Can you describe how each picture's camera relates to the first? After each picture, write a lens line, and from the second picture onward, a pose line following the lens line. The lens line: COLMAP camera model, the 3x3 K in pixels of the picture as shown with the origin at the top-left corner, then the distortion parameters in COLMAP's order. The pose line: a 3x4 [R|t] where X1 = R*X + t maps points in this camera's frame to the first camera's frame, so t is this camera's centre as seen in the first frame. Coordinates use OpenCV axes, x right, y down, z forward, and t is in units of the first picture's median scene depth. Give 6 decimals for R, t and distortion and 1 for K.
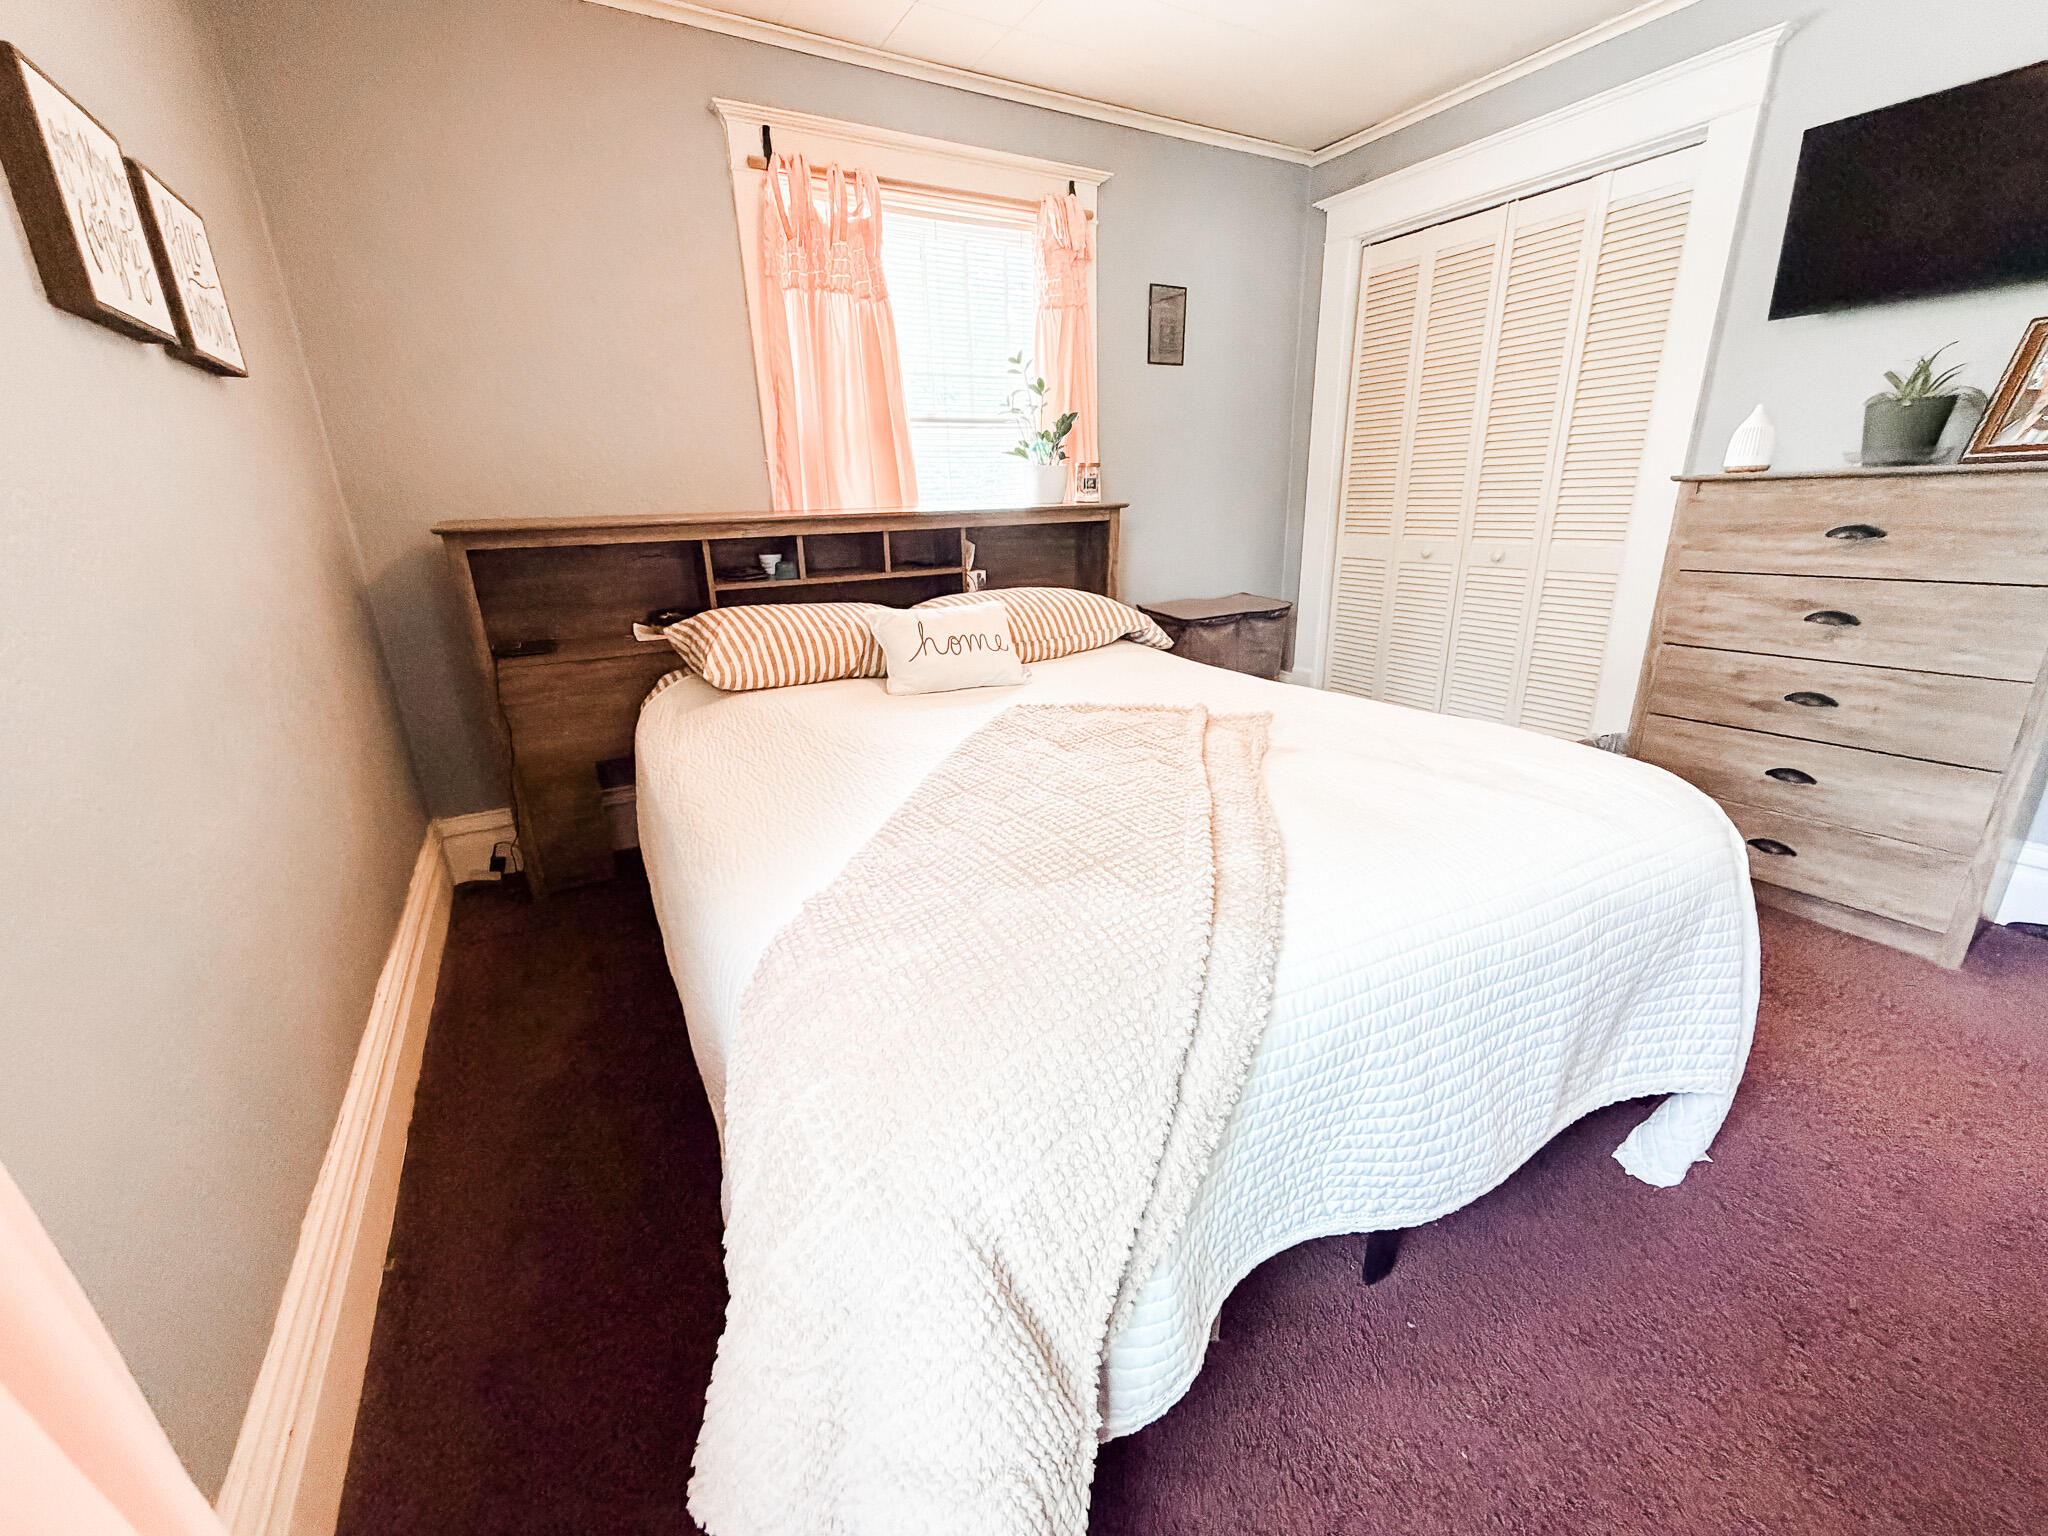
lens RADIAL K [[820.7, 0, 1014.8], [0, 820.7, 781.0], [0, 0, 1]] dist [0.003917, 0.000026]
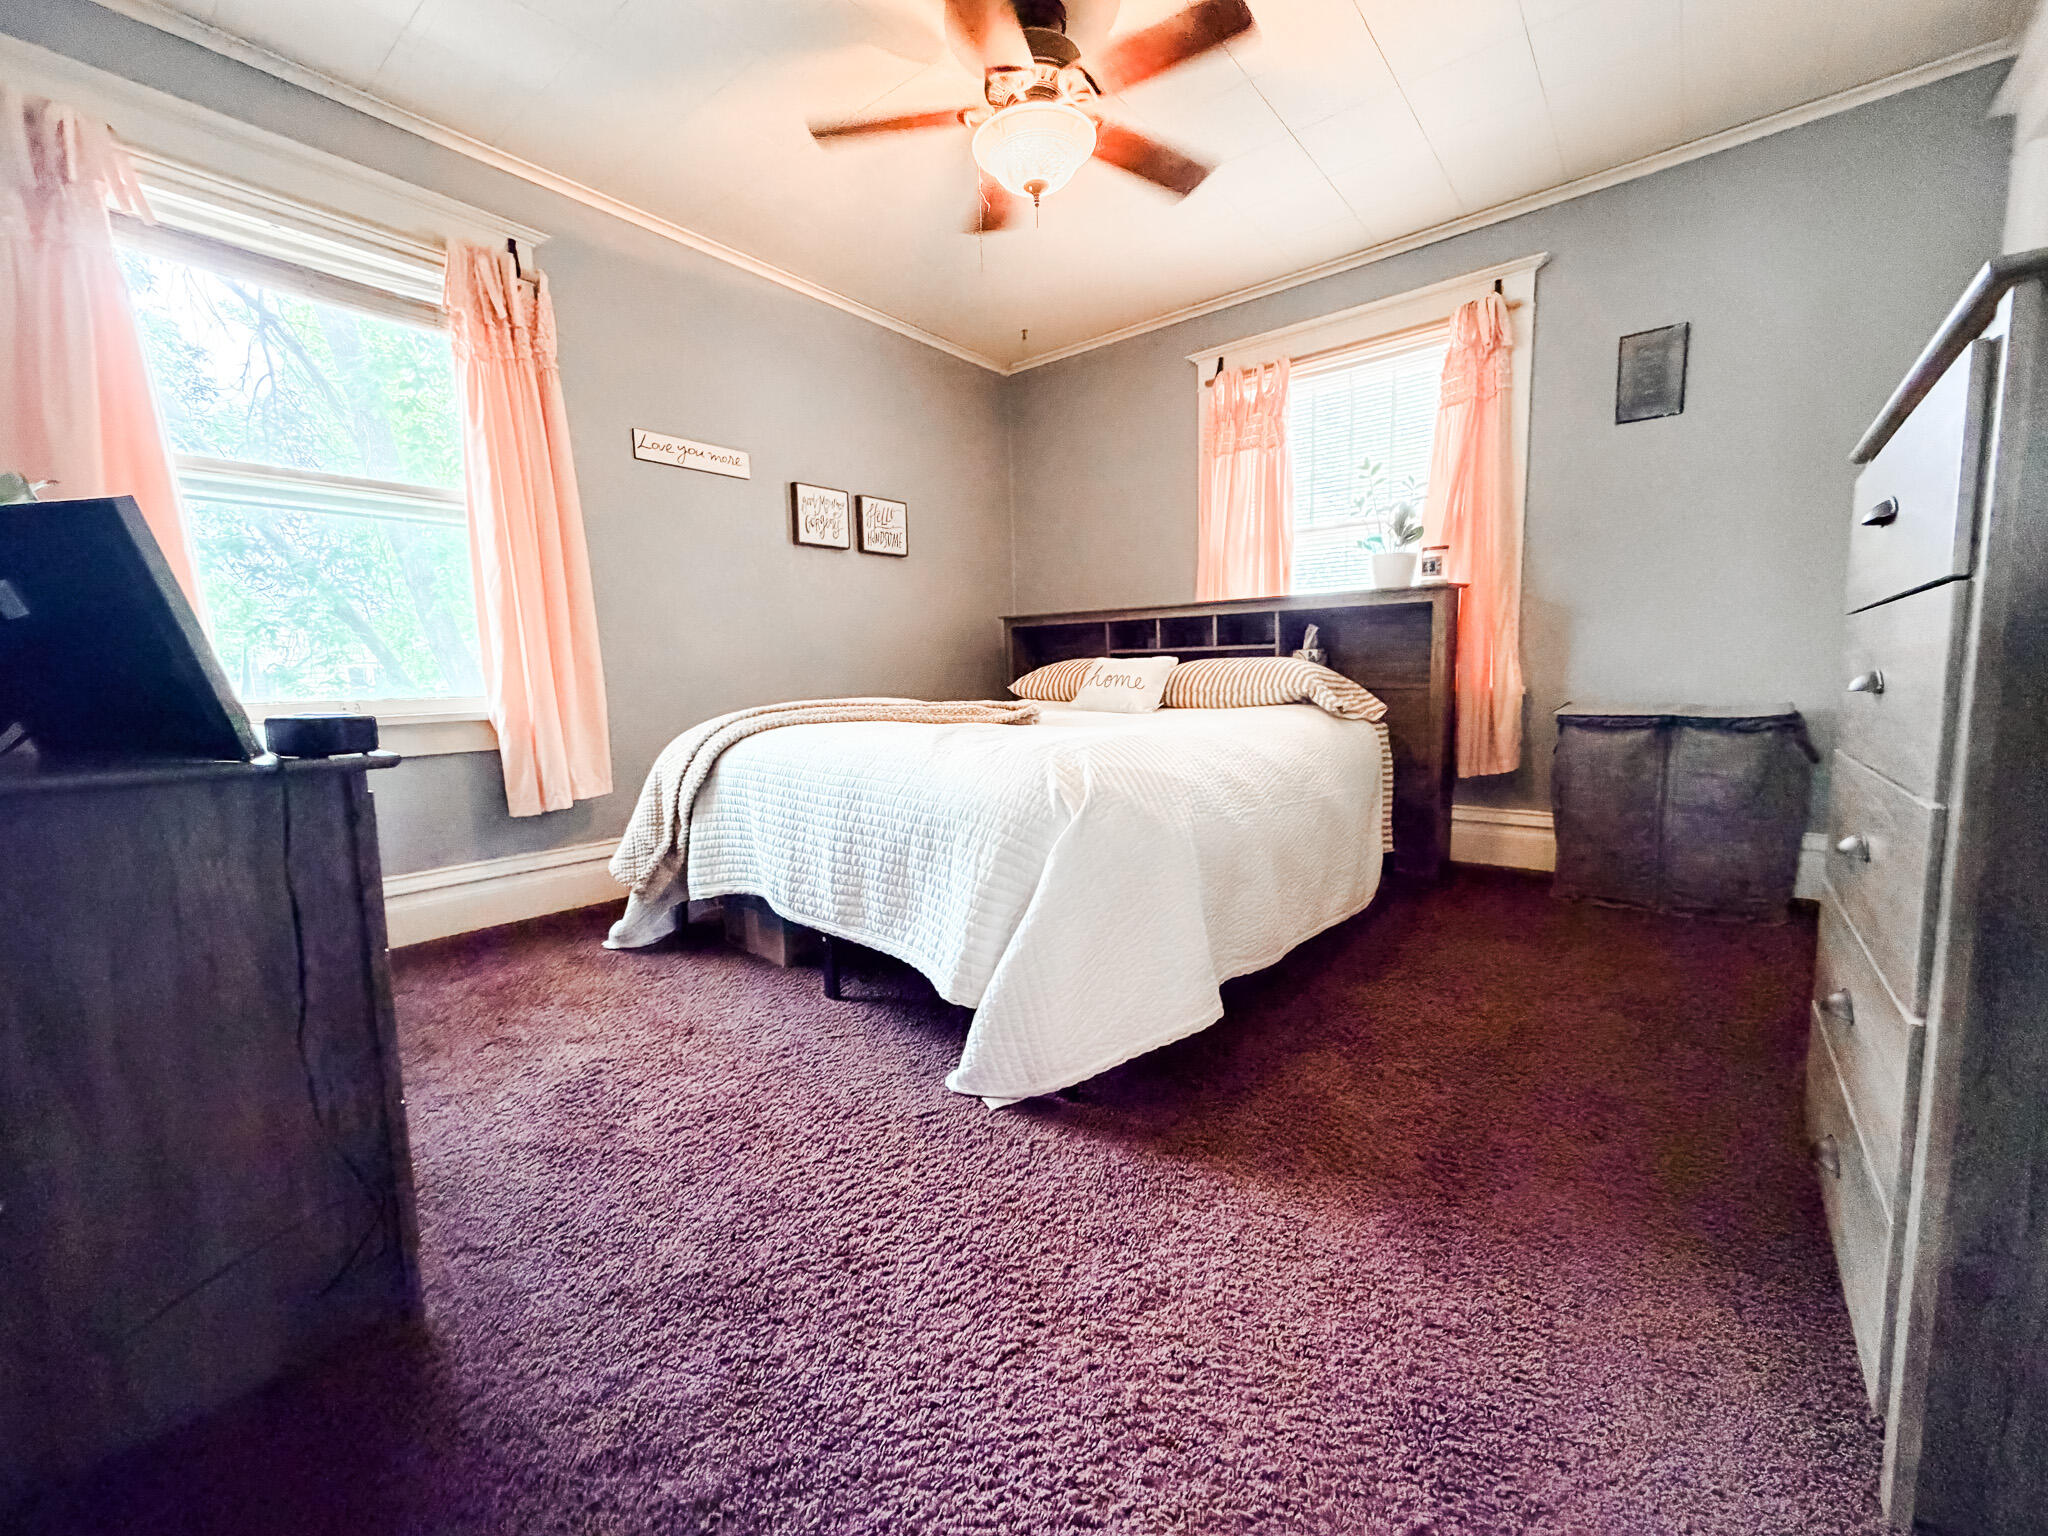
lens RADIAL K [[820.7, 0, 1019.6], [0, 820.7, 762.6], [0, 0, 1]] dist [0.003917, 0.000026]
pose [[0.356861, 0.135272, -0.924311, 0.946781], [-0.291971, 0.956041, 0.027191, -0.019497], [0.887357, 0.260169, 0.380669, 0.266660]]
